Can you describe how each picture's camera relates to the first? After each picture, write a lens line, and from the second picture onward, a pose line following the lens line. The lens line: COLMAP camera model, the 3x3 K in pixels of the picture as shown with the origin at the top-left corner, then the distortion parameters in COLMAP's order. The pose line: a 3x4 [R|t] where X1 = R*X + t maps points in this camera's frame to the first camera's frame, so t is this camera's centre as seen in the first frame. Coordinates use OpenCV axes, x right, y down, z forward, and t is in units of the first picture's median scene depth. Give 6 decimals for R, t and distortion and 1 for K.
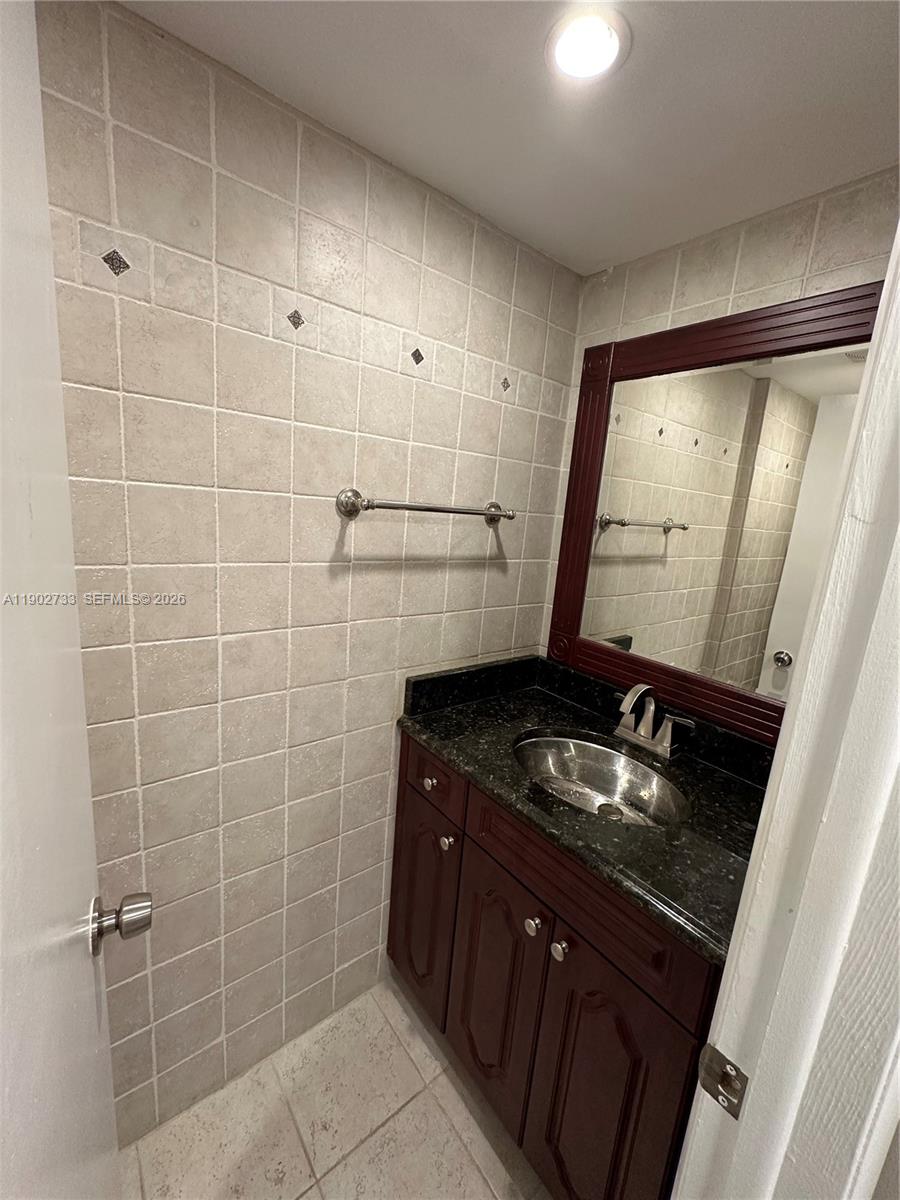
lens RADIAL K [[478.0, 0, 450.0], [0, 478.0, 600.0], [0, 0, 1]] dist [-0.004792, 0.000433]
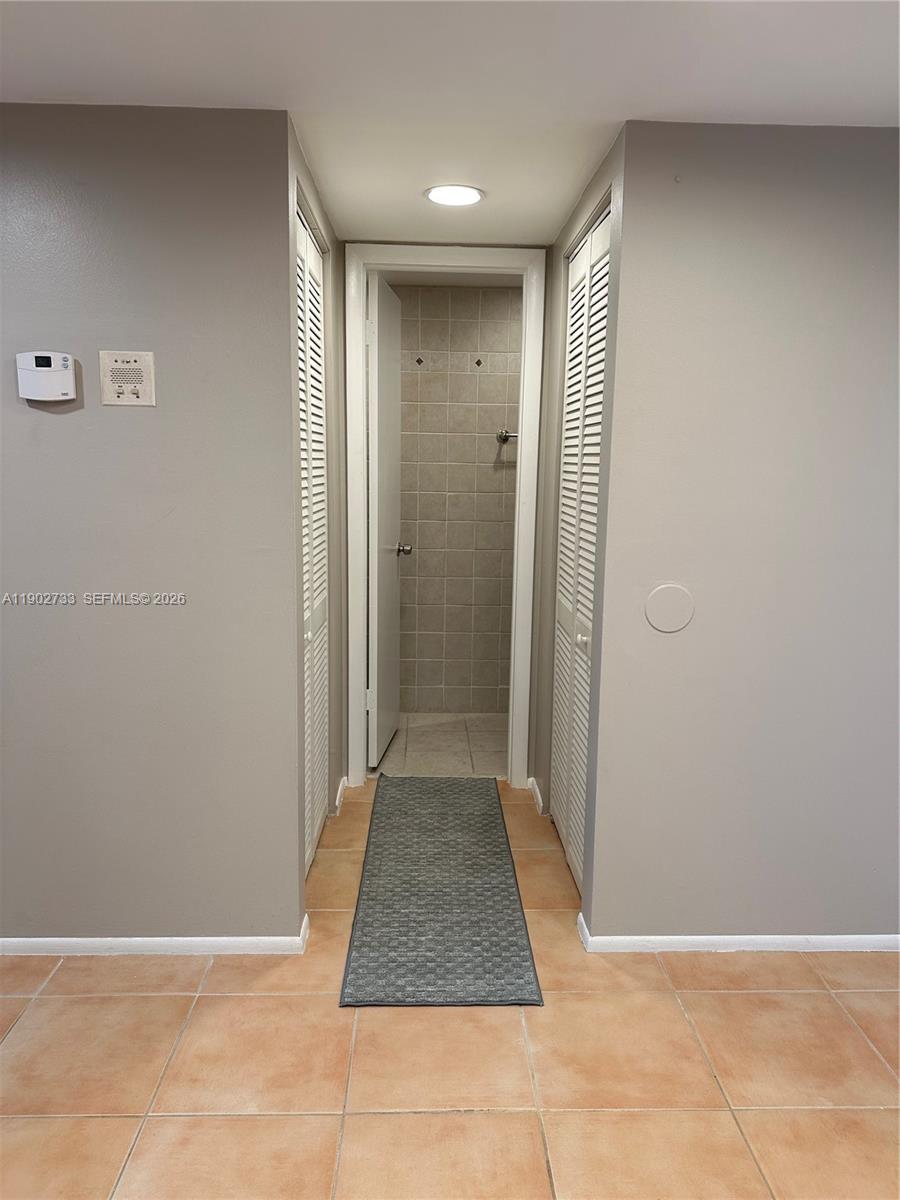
lens RADIAL K [[825.1, 0, 450.0], [0, 825.1, 600.0], [0, 0, 1]] dist [0.119249, -0.150420]
pose [[0.798499, 0.027172, -0.601383, 2.073316], [-0.068180, 0.996635, -0.045497, 0.803822], [0.598123, 0.077332, 0.797665, -2.317272]]
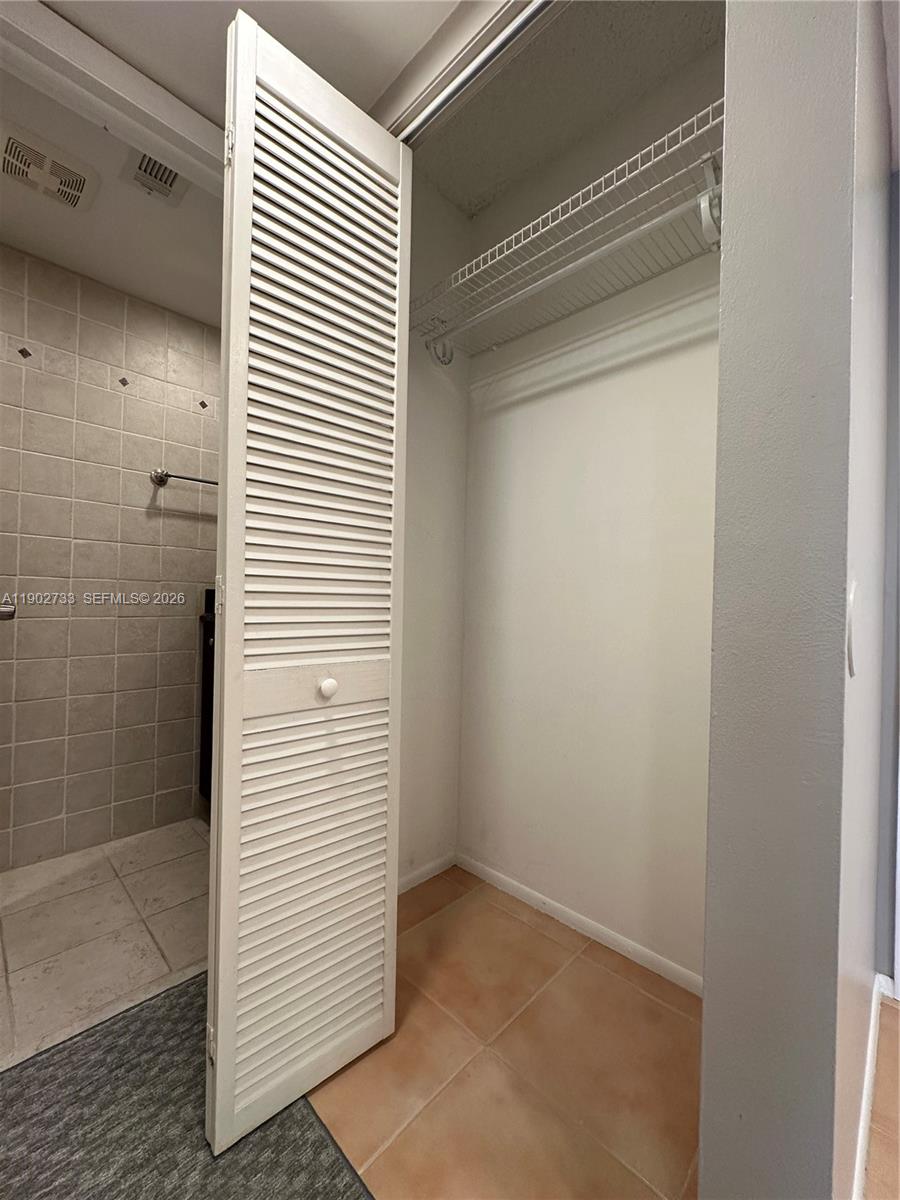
lens RADIAL K [[478.0, 0, 450.0], [0, 478.0, 600.0], [0, 0, 1]] dist [-0.004792, 0.000433]
pose [[0.990402, -0.059910, 0.124555, 0.672665], [0.082952, 0.978475, -0.188957, 0.735747], [-0.110553, 0.197476, 0.974054, -0.844063]]
